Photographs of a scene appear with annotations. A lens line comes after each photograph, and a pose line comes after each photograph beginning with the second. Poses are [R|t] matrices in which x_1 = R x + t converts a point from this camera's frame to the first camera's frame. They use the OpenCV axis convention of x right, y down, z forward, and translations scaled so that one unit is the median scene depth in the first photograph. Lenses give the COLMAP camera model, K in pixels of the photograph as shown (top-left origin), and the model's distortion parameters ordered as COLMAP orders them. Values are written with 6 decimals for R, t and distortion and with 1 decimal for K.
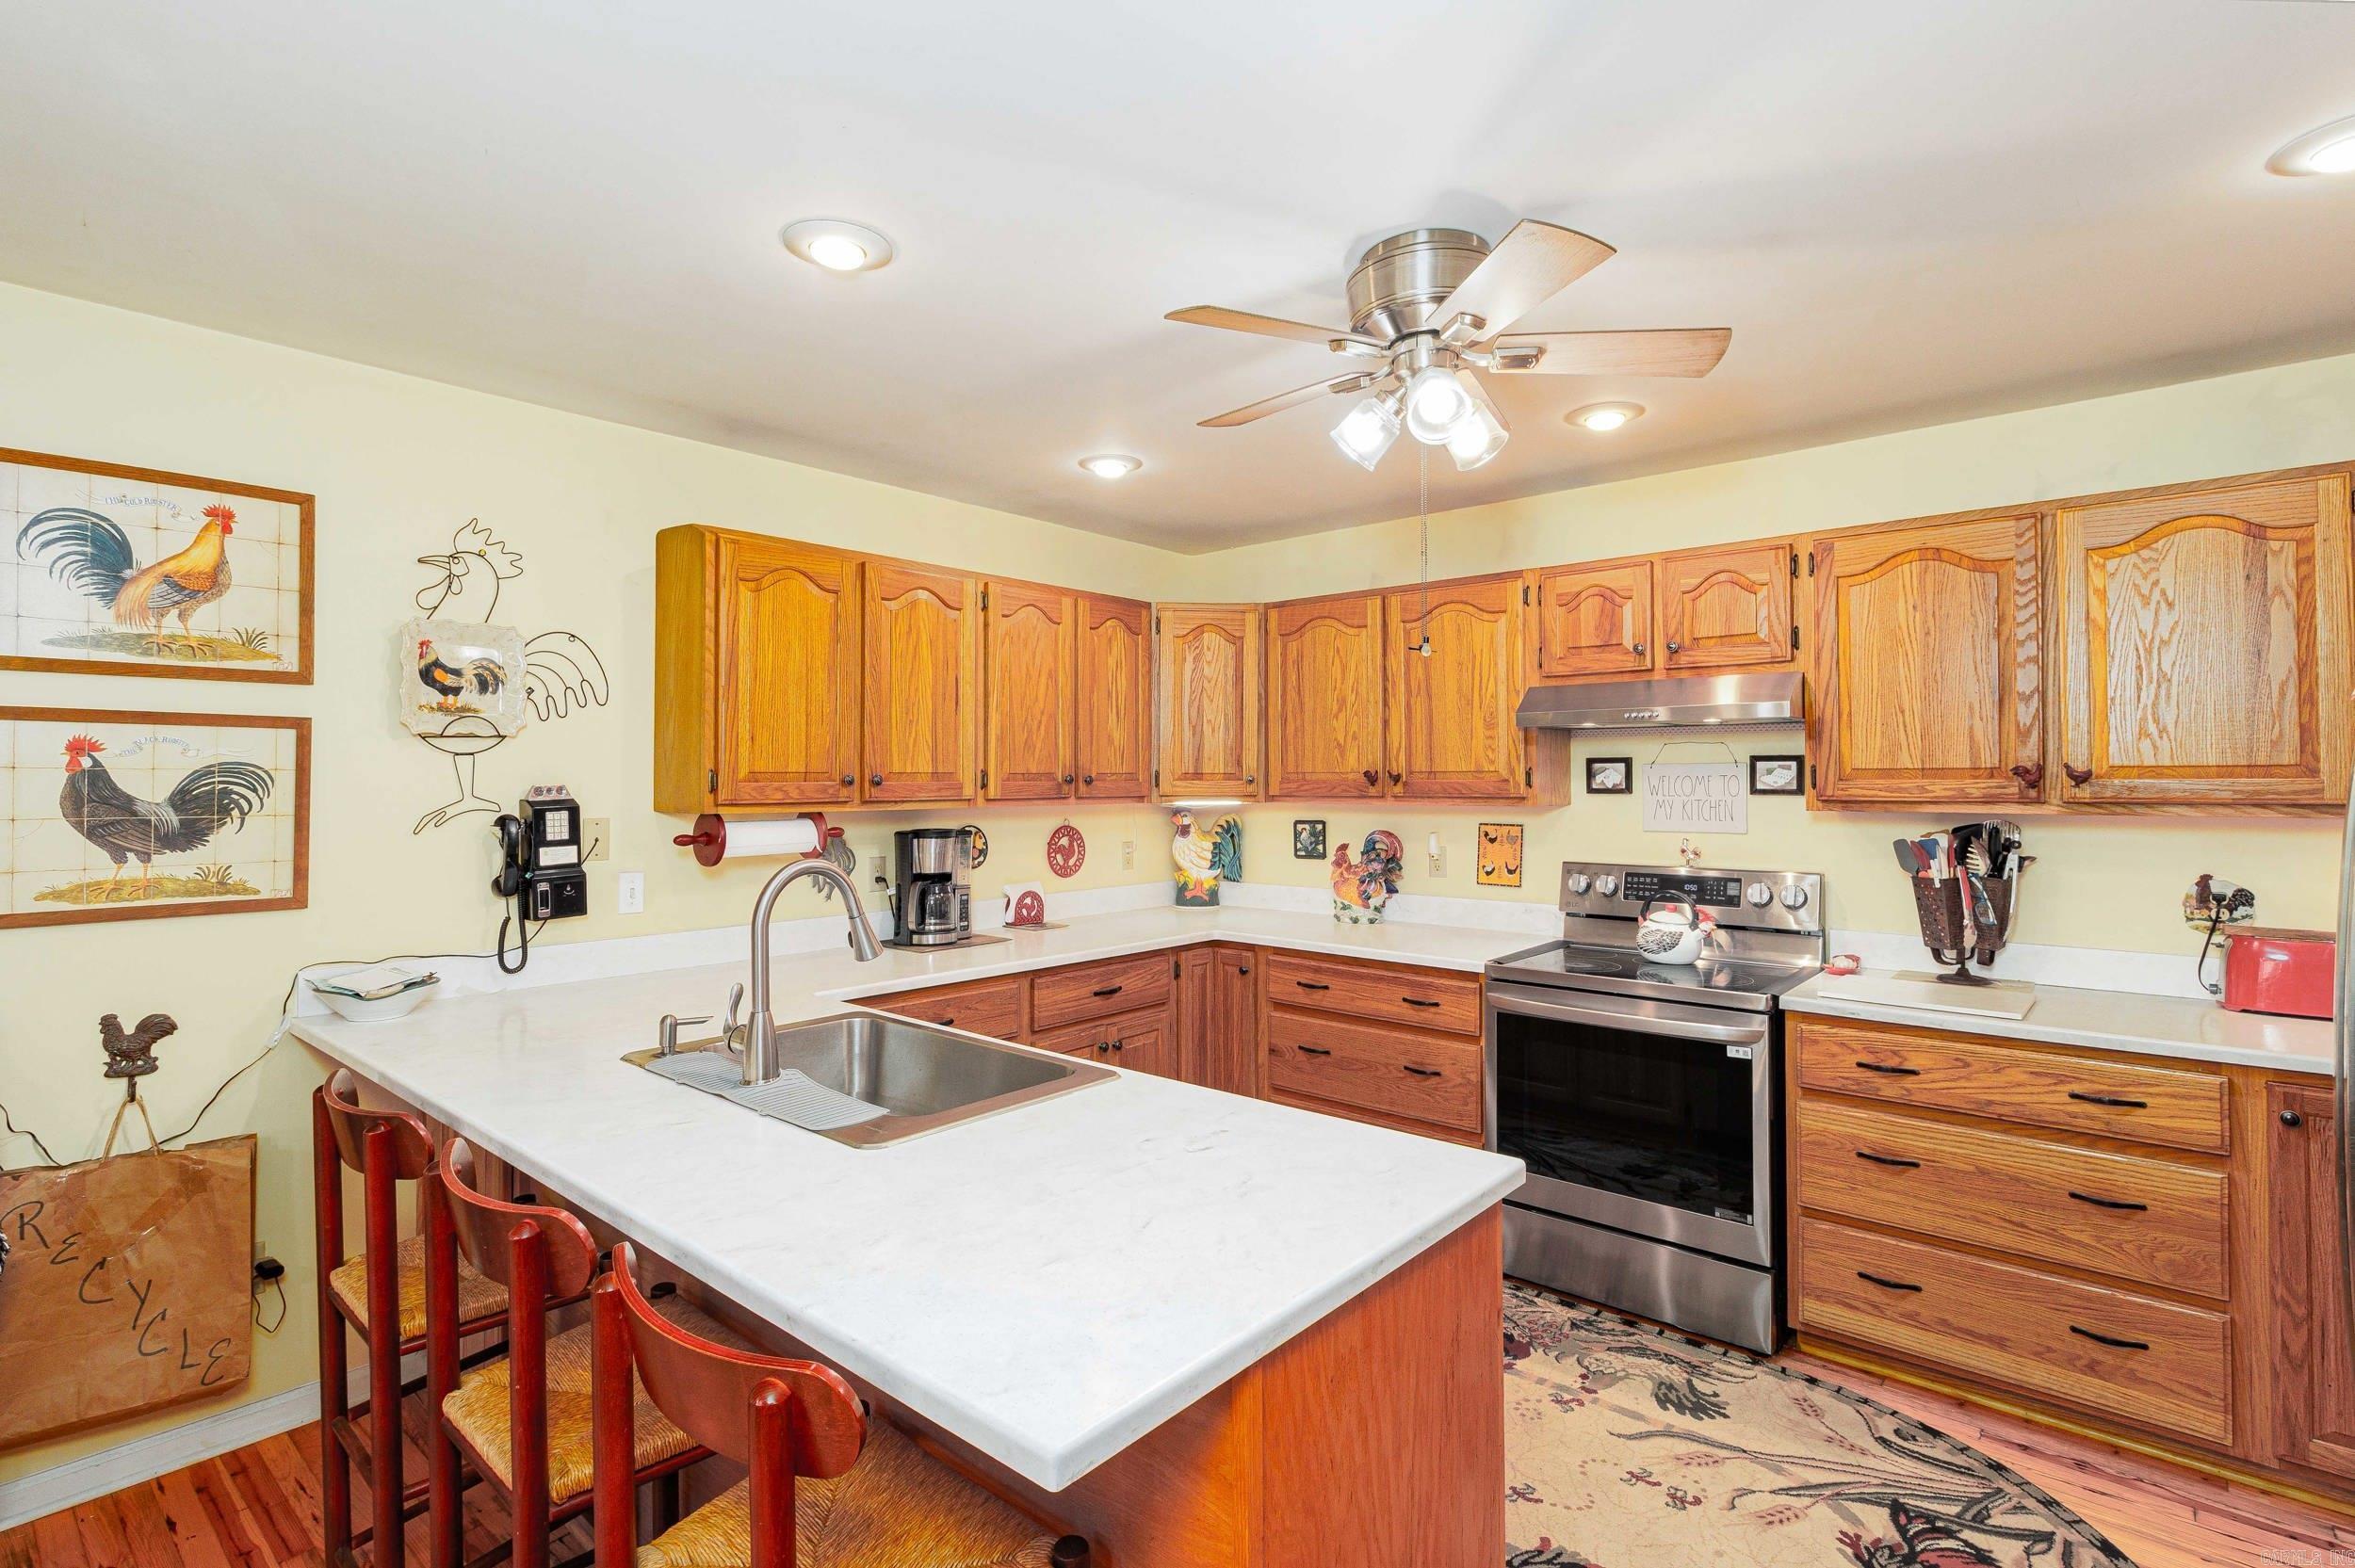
lens RADIAL K [[1116.0, 0, 1169.6], [0, 1116.0, 762.2], [0, 0, 1]] dist [0.001940, 0.000293]
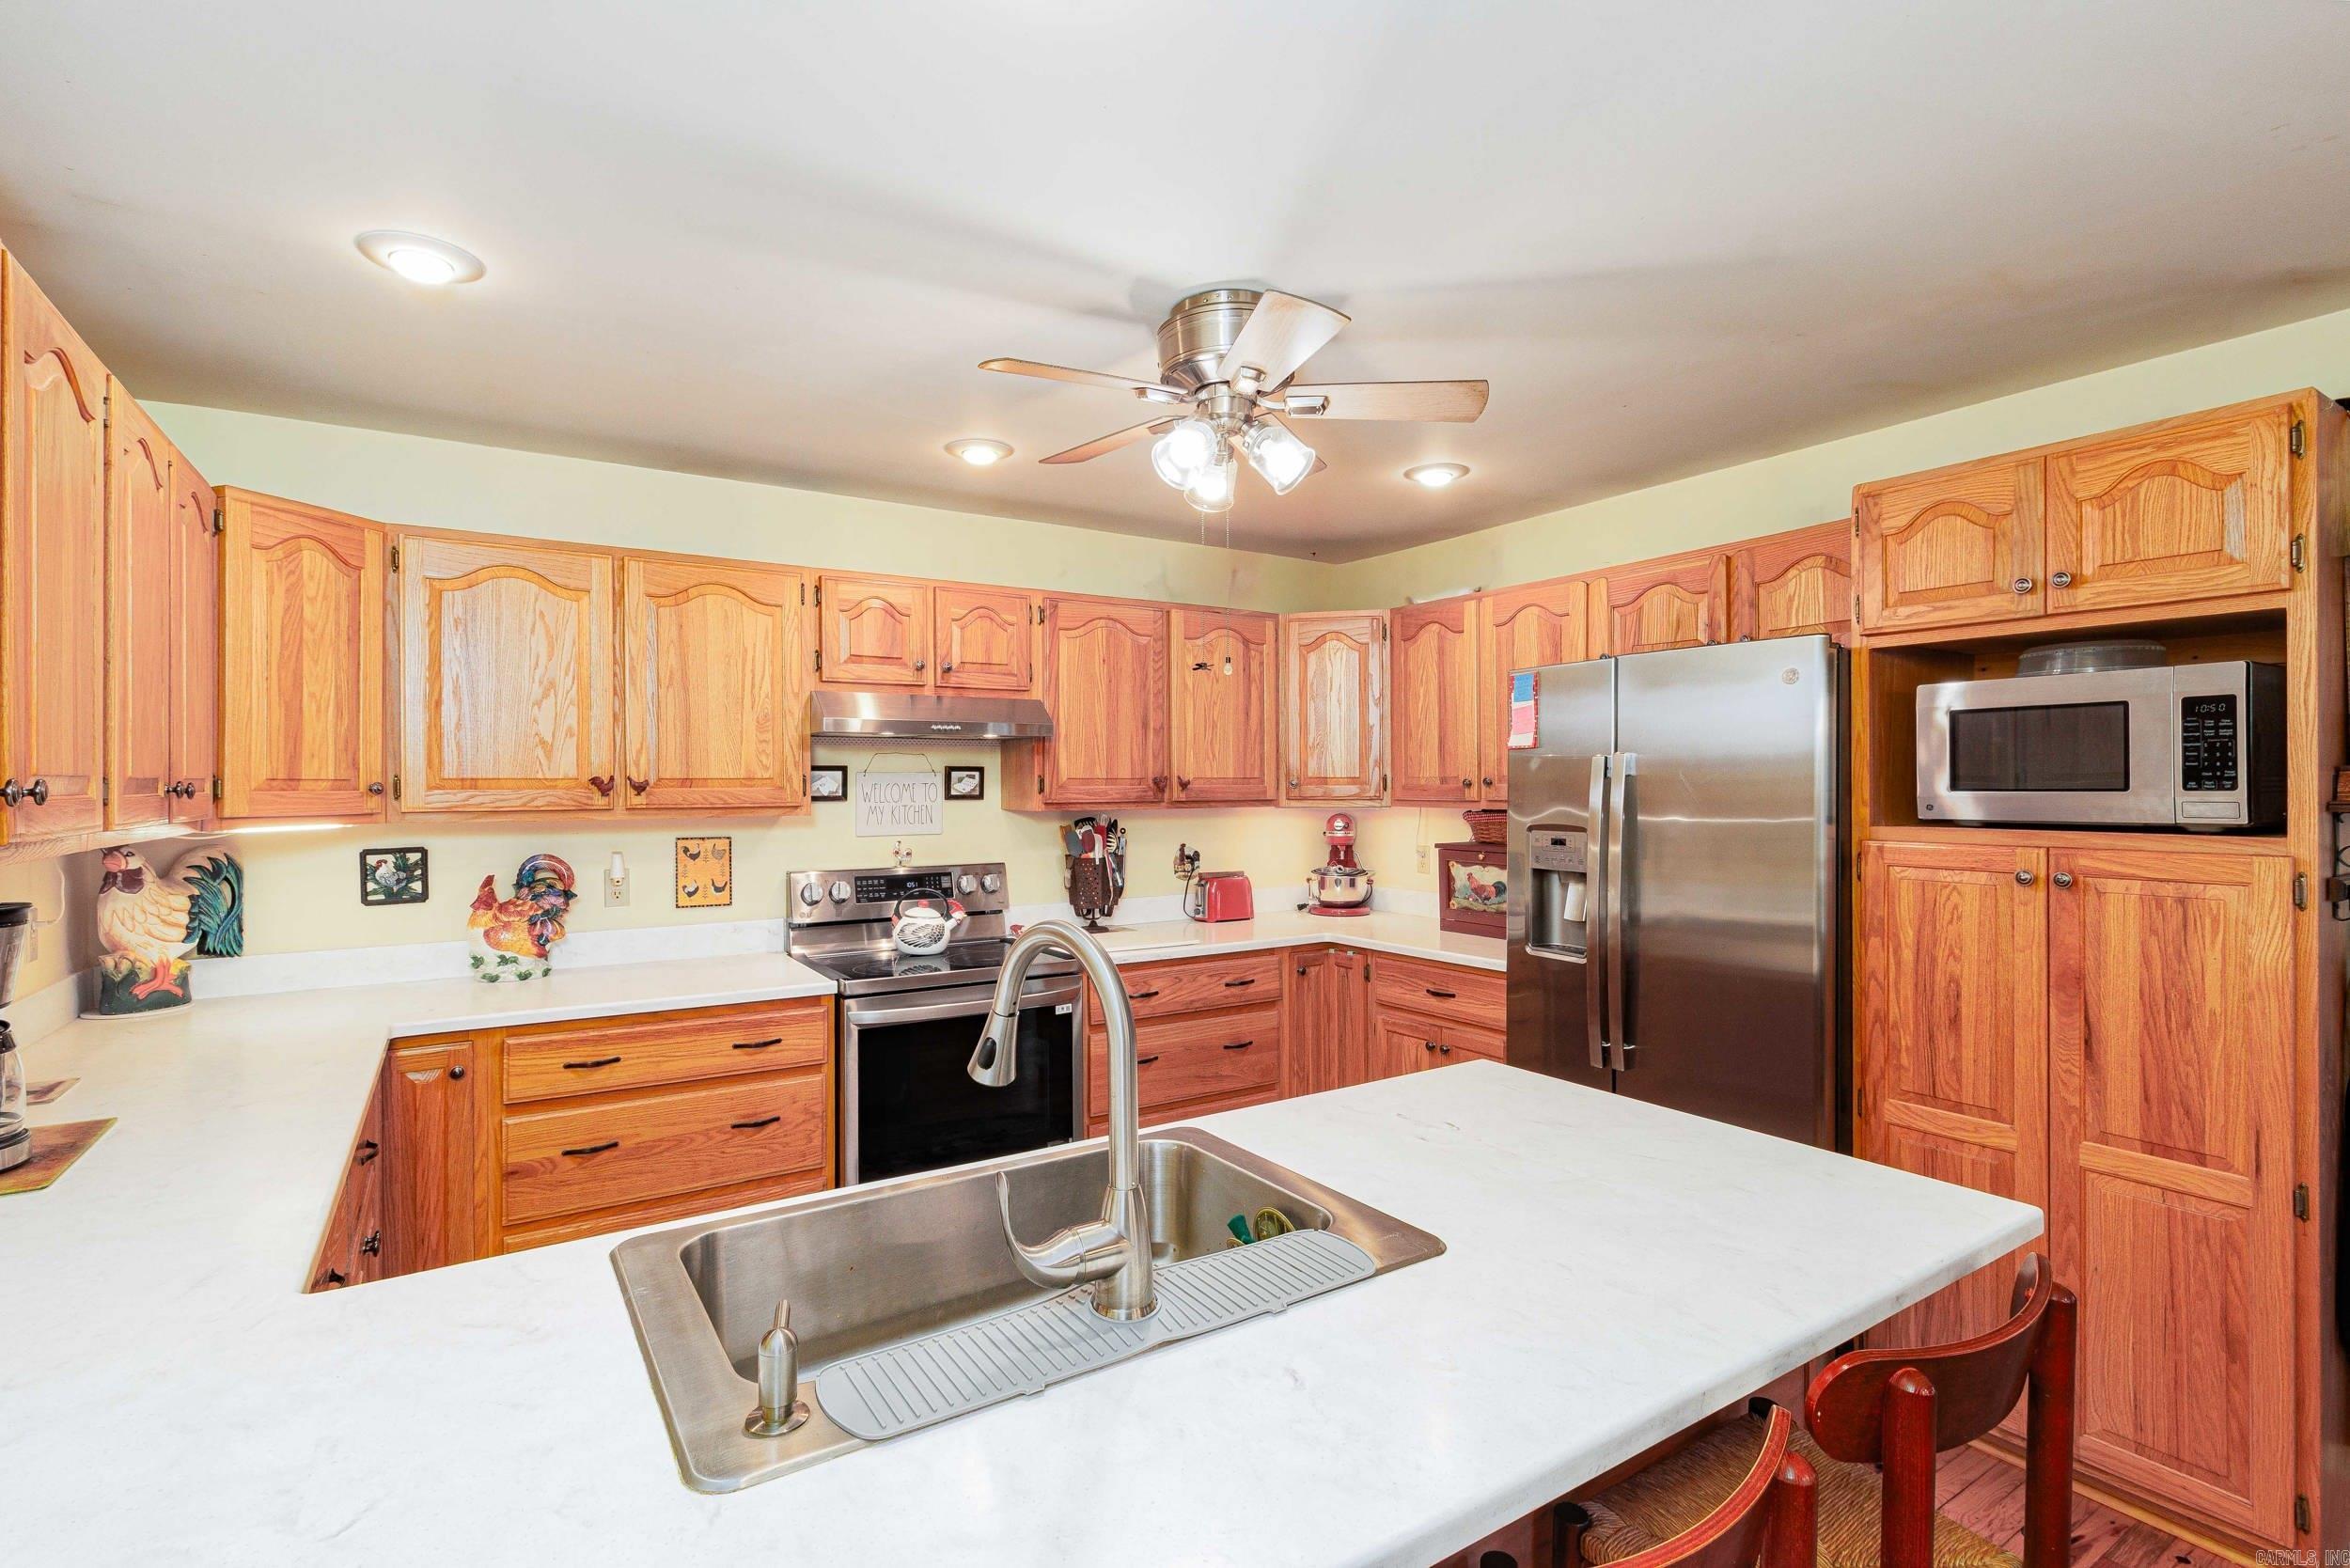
lens RADIAL K [[1098.7, 0, 1163.1], [0, 1098.7, 781.9], [0, 0, 1]] dist [0.000167, 0.000031]
pose [[0.283192, 0.003295, 0.959058, -0.516383], [-0.010954, 0.999940, -0.000201, 0.008216], [-0.959001, -0.010448, 0.283211, 0.466787]]
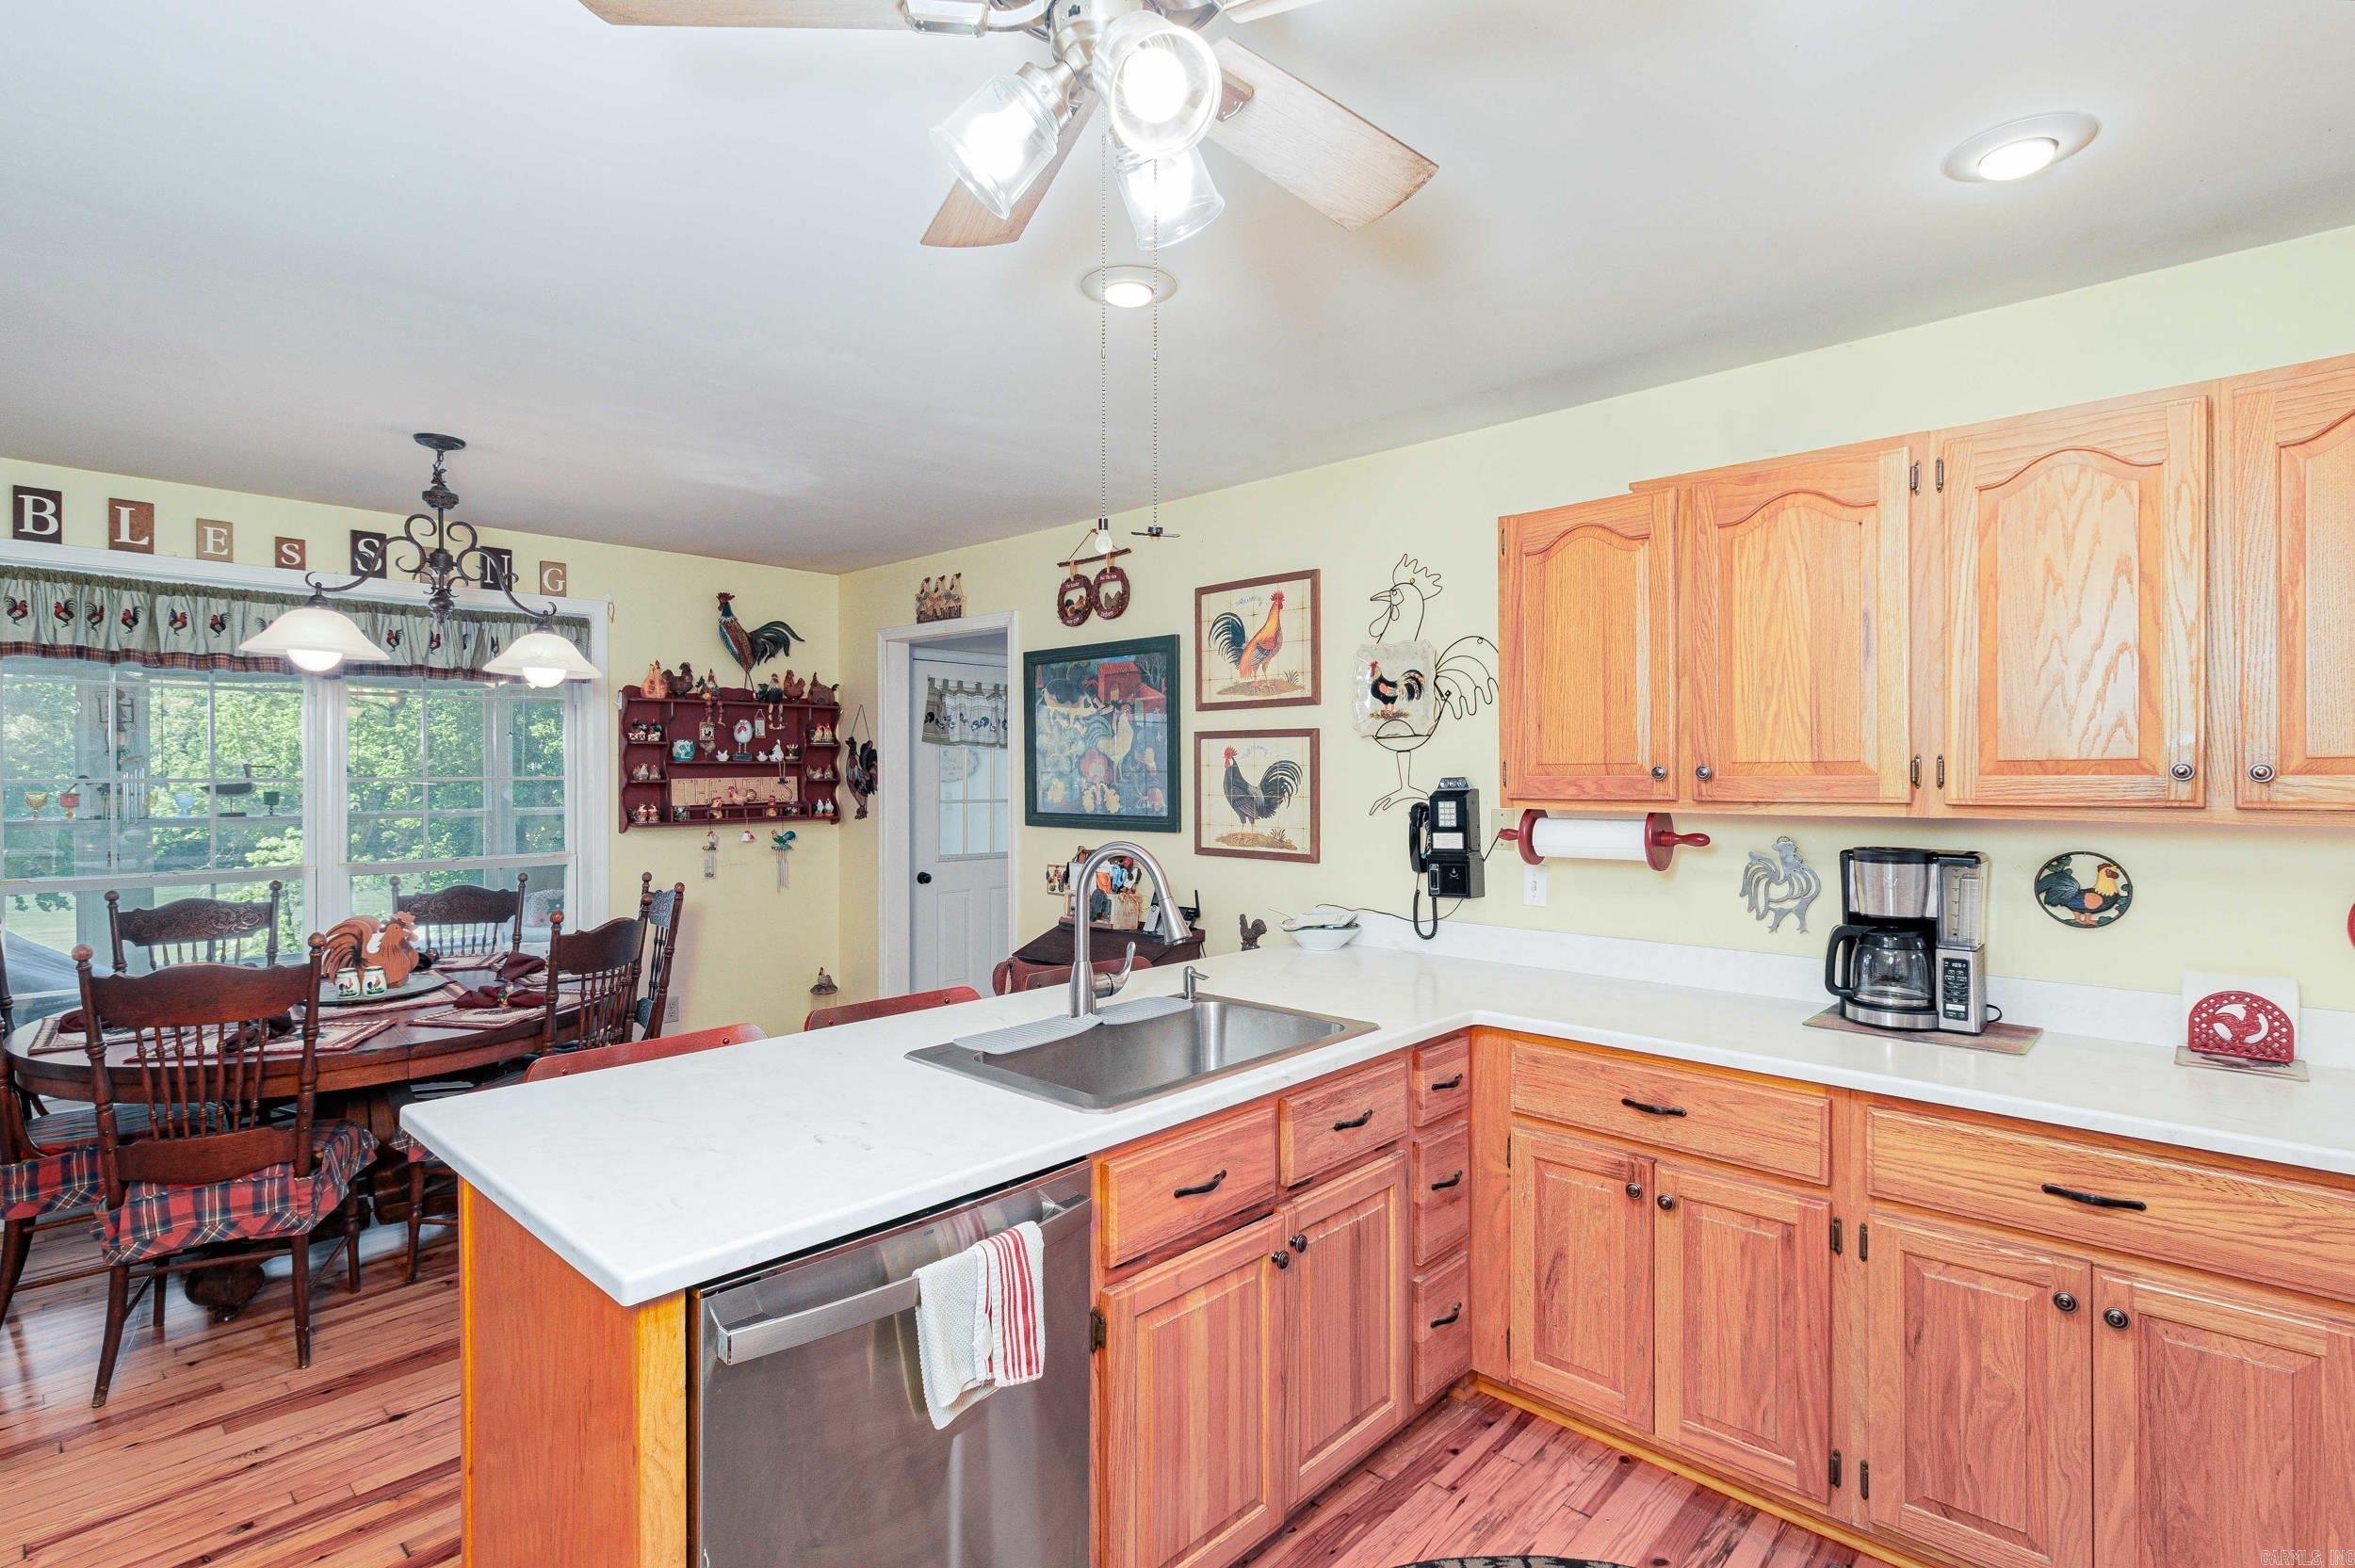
lens RADIAL K [[1132.8, 0, 1168.2], [0, 1132.8, 780.3], [0, 0, 1]] dist [0.002867, 0.001162]
pose [[-0.045058, 0.006675, -0.998962, 0.495950], [0.015244, 0.999866, 0.005993, 0.010783], [0.998868, -0.014958, -0.045154, 0.656283]]
